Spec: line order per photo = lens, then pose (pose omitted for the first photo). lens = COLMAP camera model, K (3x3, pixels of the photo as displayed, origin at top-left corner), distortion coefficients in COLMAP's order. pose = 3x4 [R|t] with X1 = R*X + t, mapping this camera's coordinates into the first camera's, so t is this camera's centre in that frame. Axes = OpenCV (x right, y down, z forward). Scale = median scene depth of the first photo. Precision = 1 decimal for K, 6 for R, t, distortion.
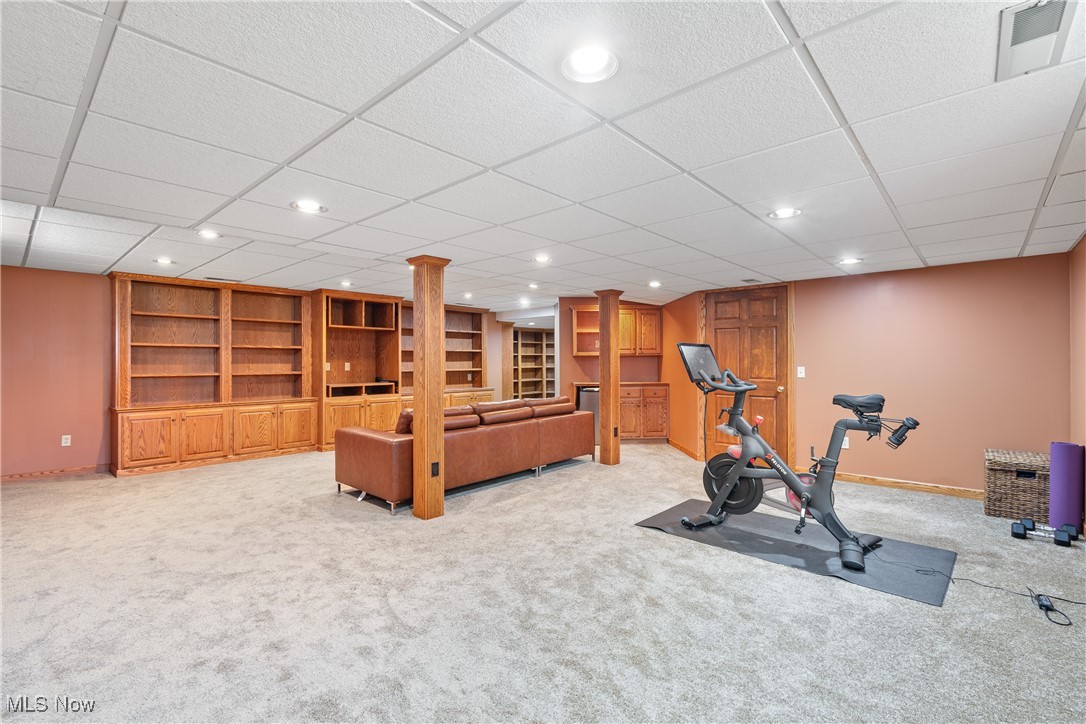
lens RADIAL K [[494.8, 0, 541.2], [0, 494.8, 360.3], [0, 0, 1]] dist [0.000161, 0.001190]
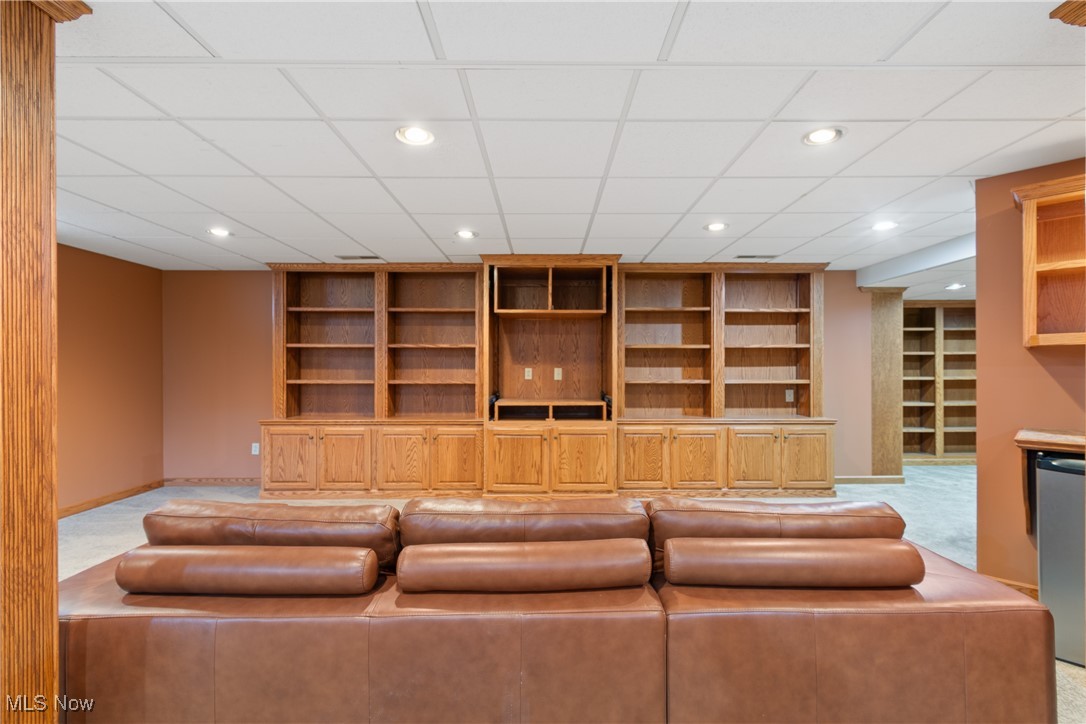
lens RADIAL K [[494.8, 0, 550.0], [0, 494.8, 364.8], [0, 0, 1]] dist [0.000161, 0.001190]
pose [[0.680850, -0.004319, -0.732410, 0.092333], [0.000167, 0.999984, -0.005742, 0.004429], [0.732423, 0.003787, 0.680839, 0.565361]]
